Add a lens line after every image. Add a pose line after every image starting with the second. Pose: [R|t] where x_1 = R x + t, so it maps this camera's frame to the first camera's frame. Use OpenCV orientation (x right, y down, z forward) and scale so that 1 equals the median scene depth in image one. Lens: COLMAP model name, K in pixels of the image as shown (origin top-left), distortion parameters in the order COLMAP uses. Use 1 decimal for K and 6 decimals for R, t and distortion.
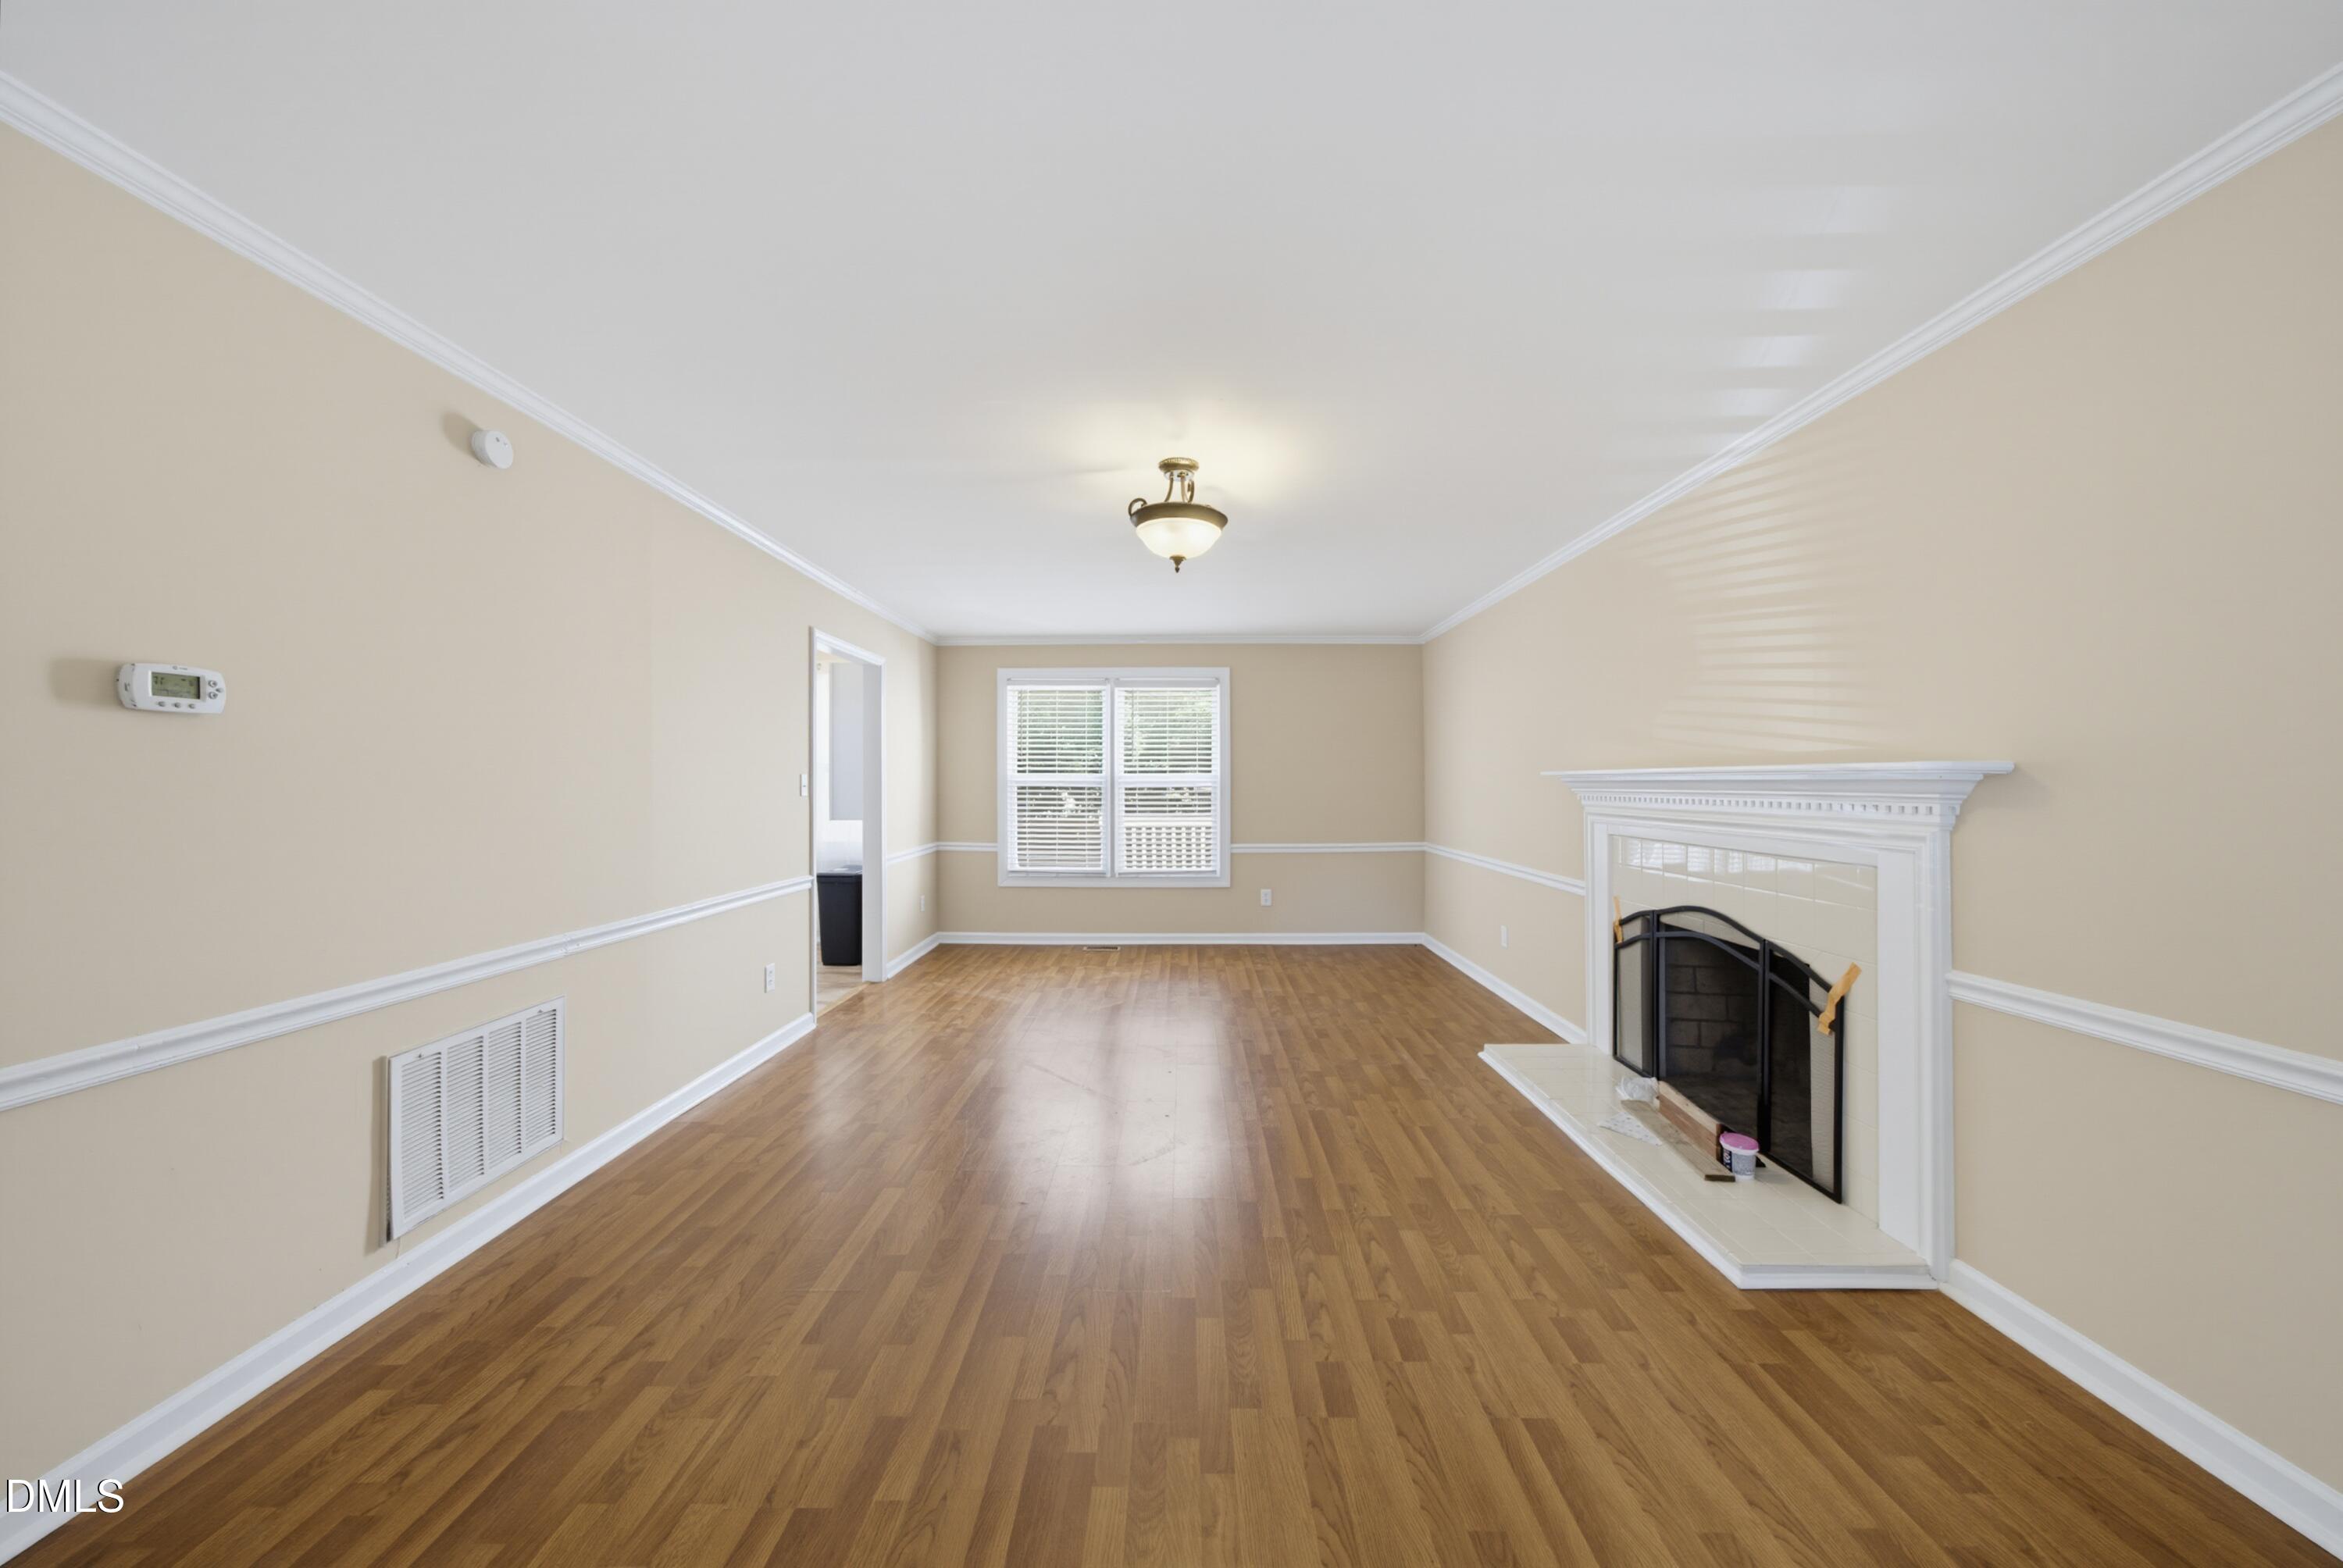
lens RADIAL K [[808.9, 0, 1169.0], [0, 808.9, 785.2], [0, 0, 1]] dist [-0.010612, 0.003176]
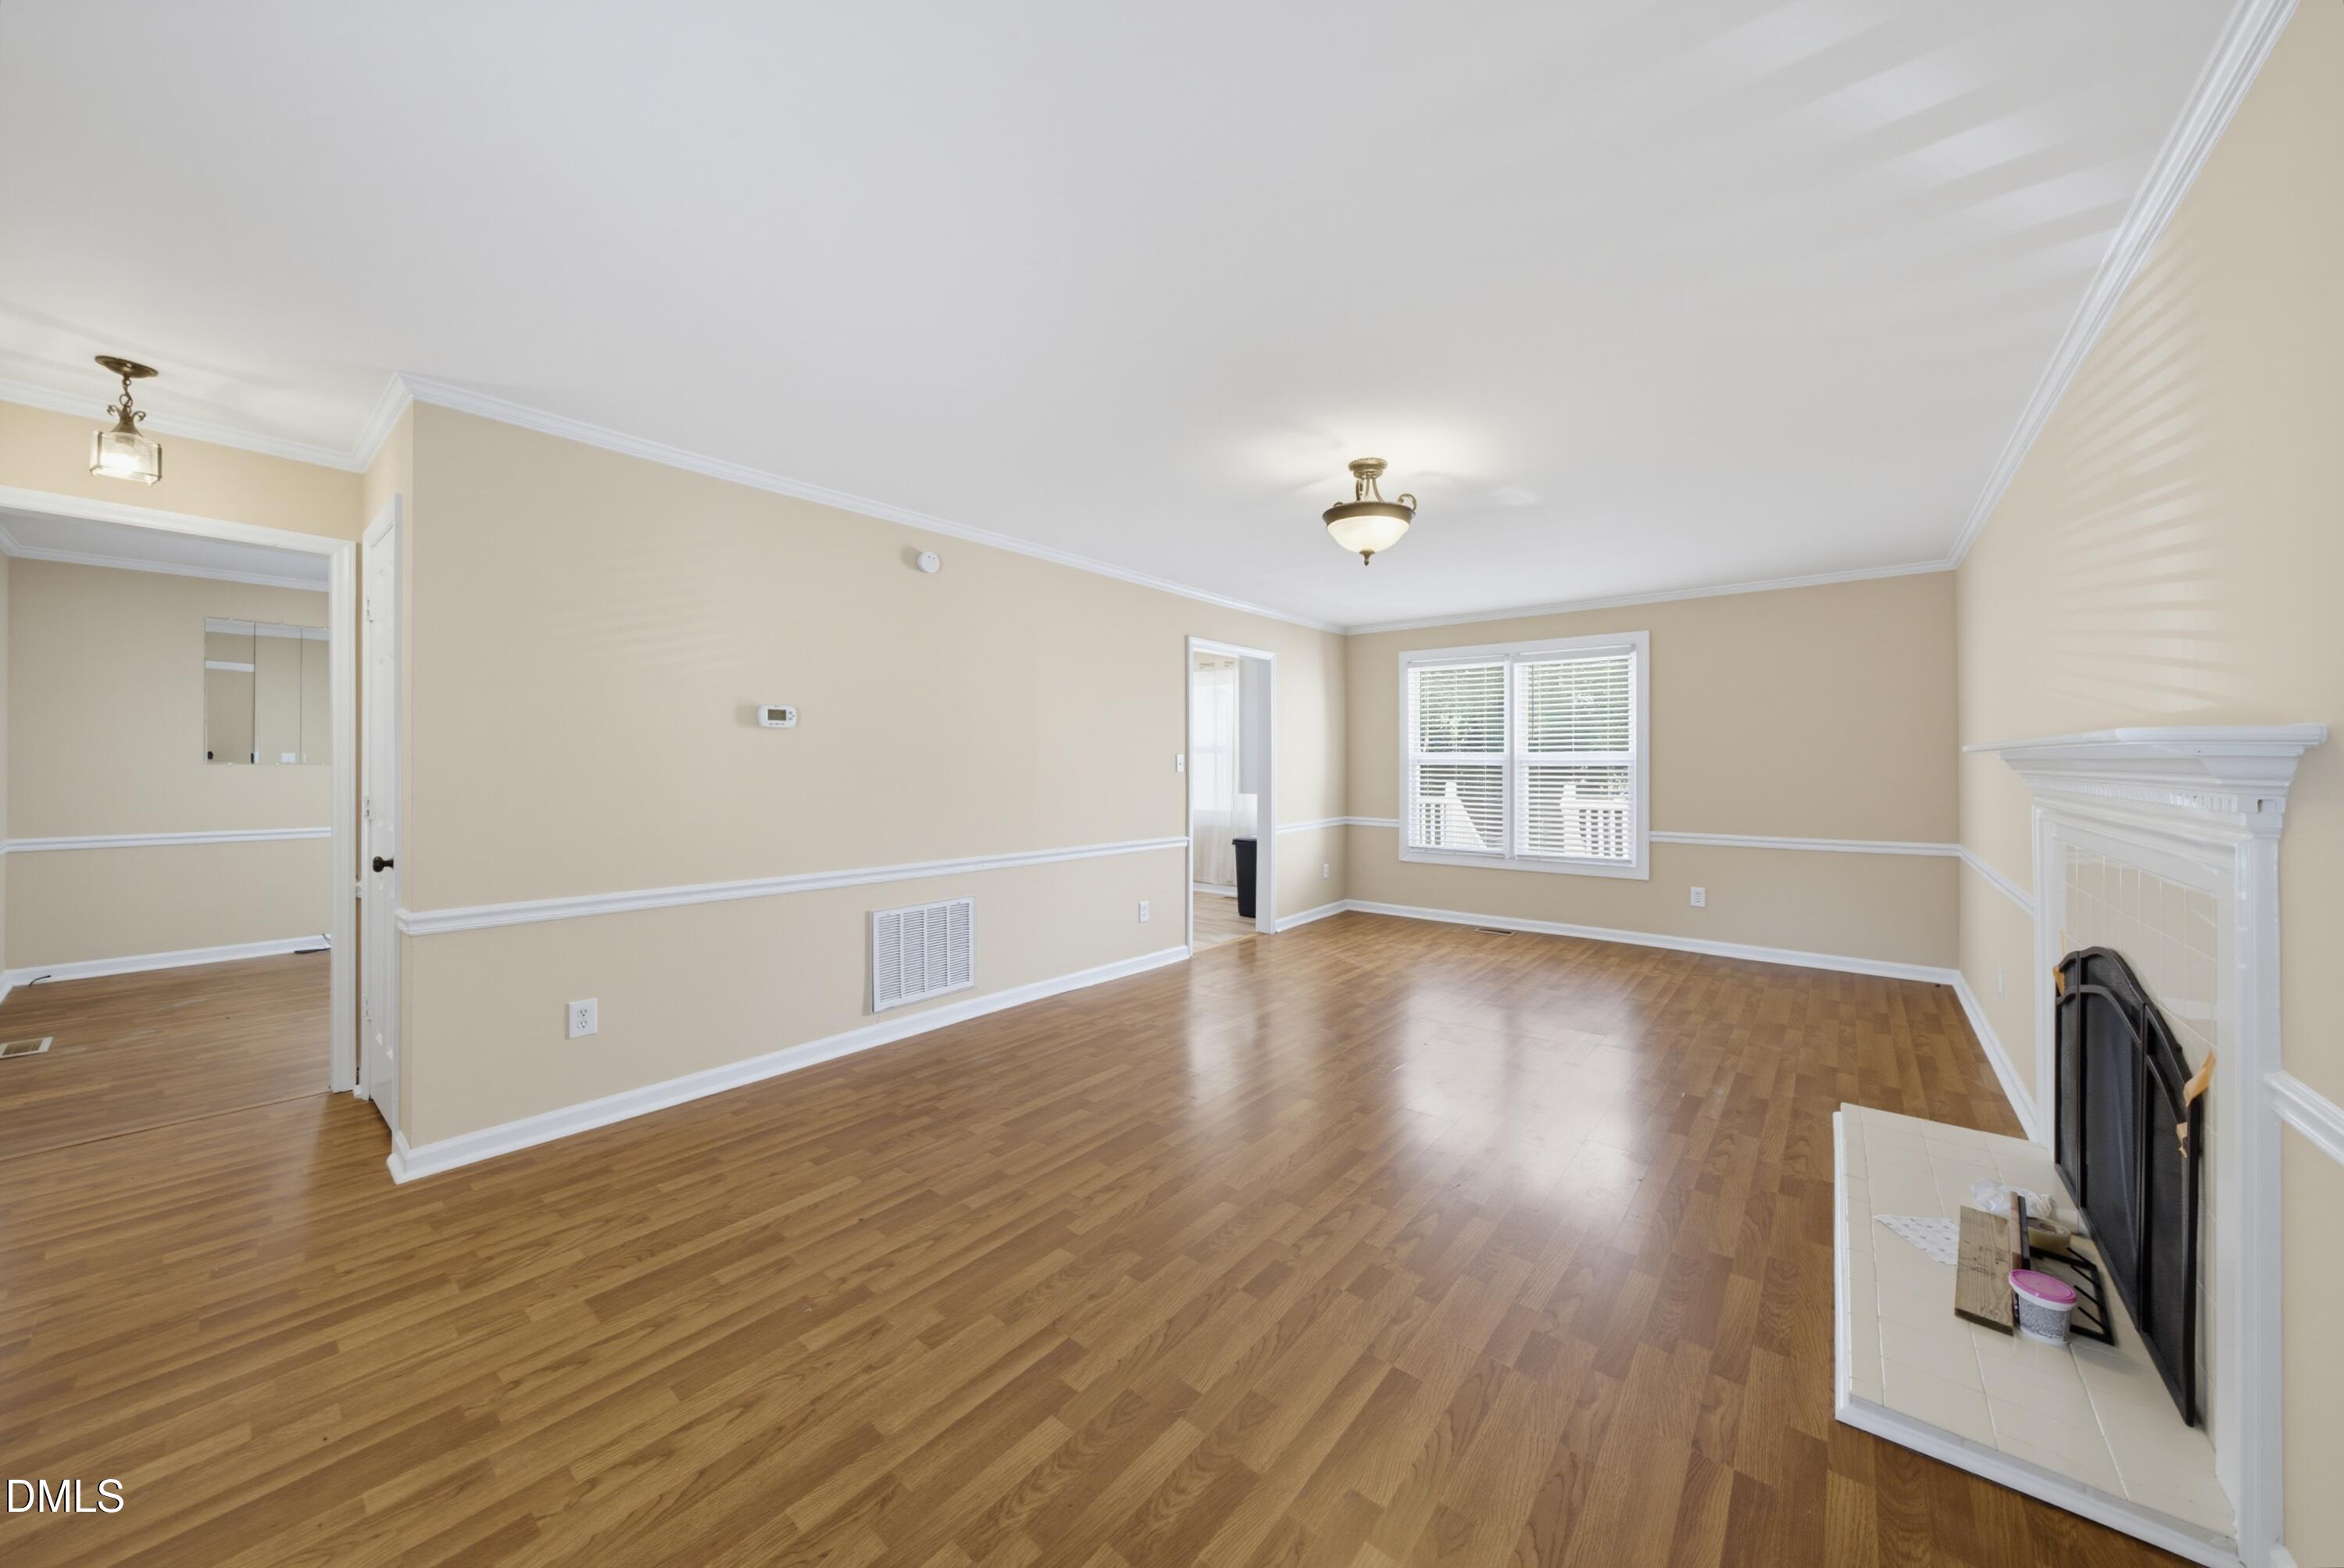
lens RADIAL K [[809.3, 0, 1164.3], [0, 809.3, 770.6], [0, 0, 1]] dist [-0.010612, 0.003176]
pose [[0.775293, 0.007497, -0.631557, 0.388308], [-0.002681, 0.999960, 0.008579, 0.000579], [0.631596, -0.004958, 0.775282, -0.000280]]
